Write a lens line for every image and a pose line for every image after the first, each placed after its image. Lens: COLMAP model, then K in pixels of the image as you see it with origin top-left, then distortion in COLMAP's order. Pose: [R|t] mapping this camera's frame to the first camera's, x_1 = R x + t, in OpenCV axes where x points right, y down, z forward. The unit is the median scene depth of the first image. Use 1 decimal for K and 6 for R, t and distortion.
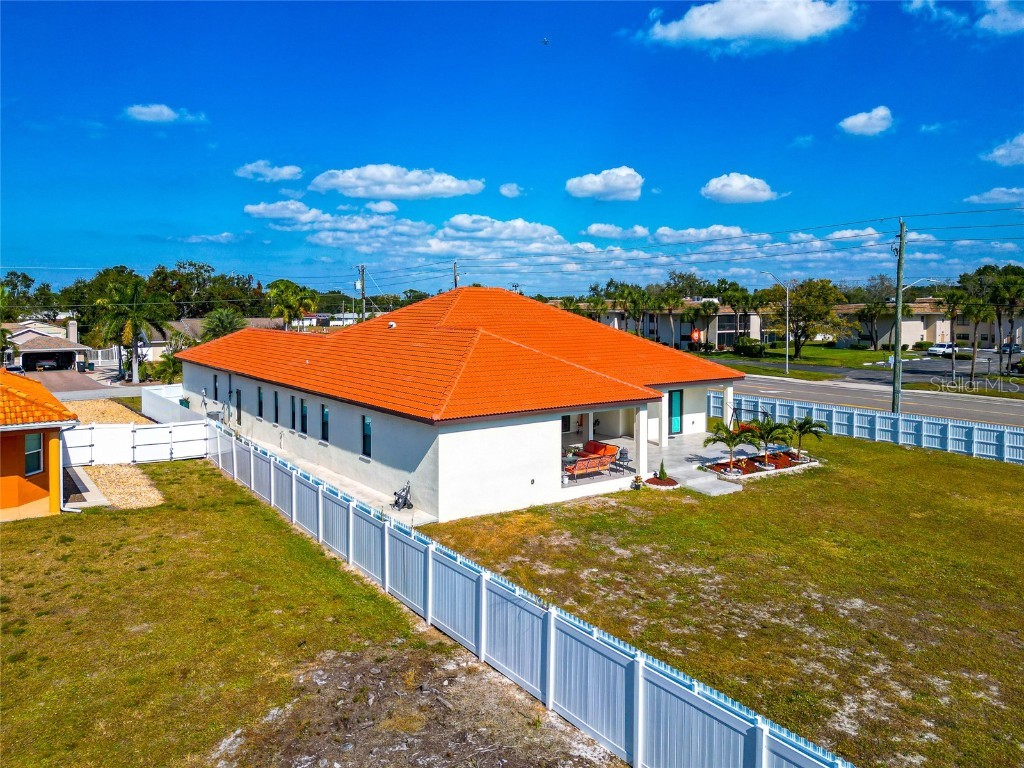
lens RADIAL K [[746.4, 0, 518.6], [0, 746.4, 385.3], [0, 0, 1]] dist [0.064777, -0.050939]
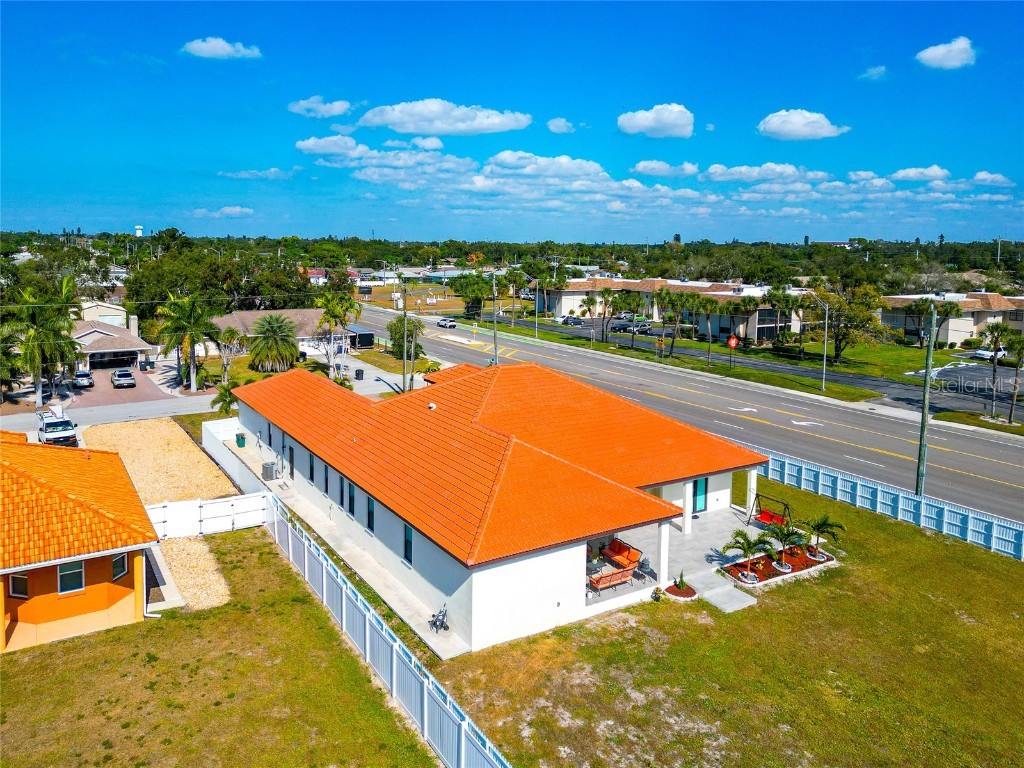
lens RADIAL K [[746.4, 0, 510.7], [0, 746.4, 387.2], [0, 0, 1]] dist [0.064777, -0.050939]
pose [[0.997754, 0.029696, -0.060046, 0.004043], [-0.024652, 0.996239, 0.083063, -0.215735], [0.062287, -0.081397, 0.994734, -0.053307]]
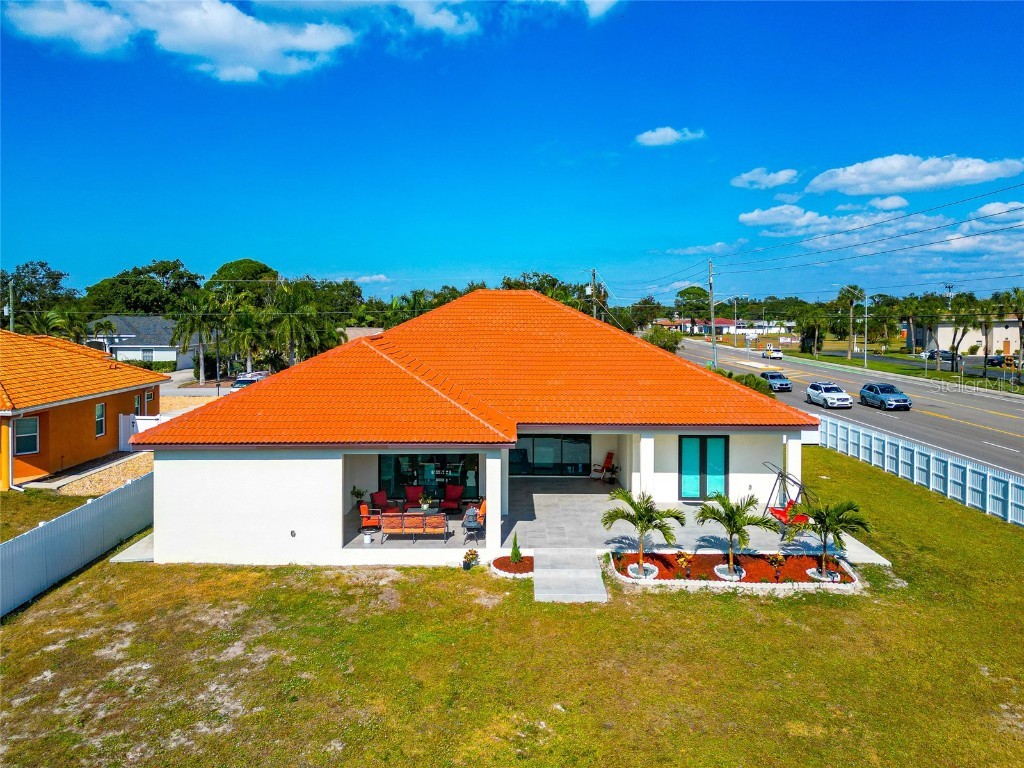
lens RADIAL K [[746.4, 0, 520.0], [0, 746.4, 378.7], [0, 0, 1]] dist [0.064777, -0.050939]
pose [[0.809838, 0.053672, -0.584193, 0.527044], [-0.063797, 0.997958, 0.003248, -0.041611], [0.583174, 0.034640, 0.811609, 0.378107]]
